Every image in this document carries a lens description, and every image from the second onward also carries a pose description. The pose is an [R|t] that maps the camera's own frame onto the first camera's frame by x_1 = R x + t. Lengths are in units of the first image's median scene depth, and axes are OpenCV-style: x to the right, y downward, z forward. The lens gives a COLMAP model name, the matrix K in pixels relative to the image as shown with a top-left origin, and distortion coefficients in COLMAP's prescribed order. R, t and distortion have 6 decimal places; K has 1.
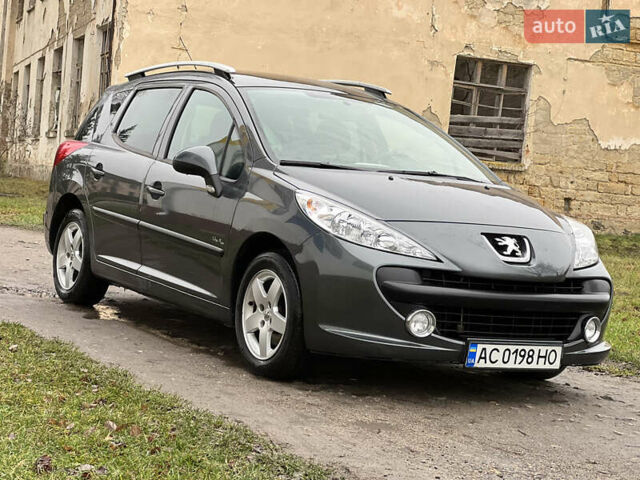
lens RADIAL K [[1424.1, 0, 328.2], [0, 1424.1, 240.1], [0, 0, 1]] dist [-0.002304, 3.546638]
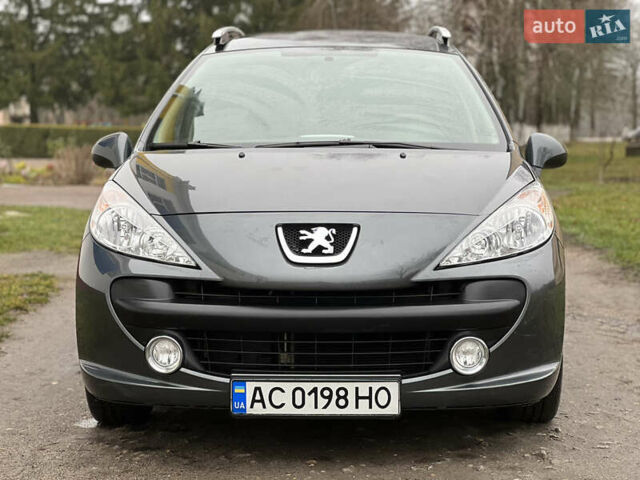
lens RADIAL K [[1424.1, 0, 328.2], [0, 1424.1, 240.1], [0, 0, 1]] dist [-0.002304, 3.546638]
pose [[0.840916, -0.050263, -0.538827, 0.513887], [0.058234, 0.998300, -0.002242, 0.005910], [0.538023, -0.029493, 0.842414, 0.411840]]
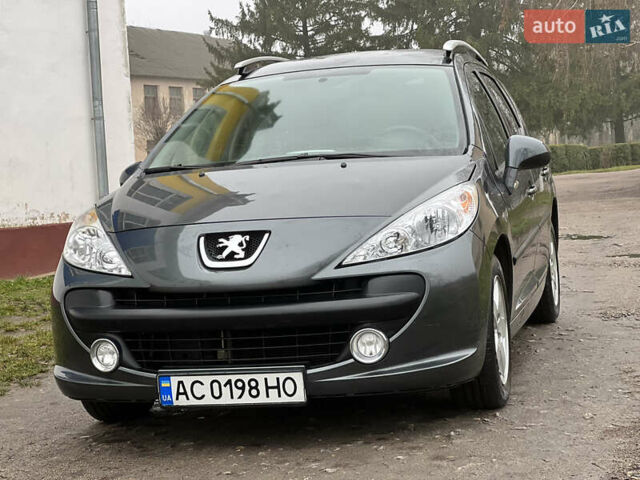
lens RADIAL K [[1432.7, 0, 320.0], [0, 1432.7, 240.0], [0, 0, 1]] dist [-0.174342, 5.436830]
pose [[0.699234, -0.102125, -0.707561, 0.718087], [0.106489, 0.993581, -0.038172, 0.035521], [0.706917, -0.048656, 0.705621, 0.485255]]
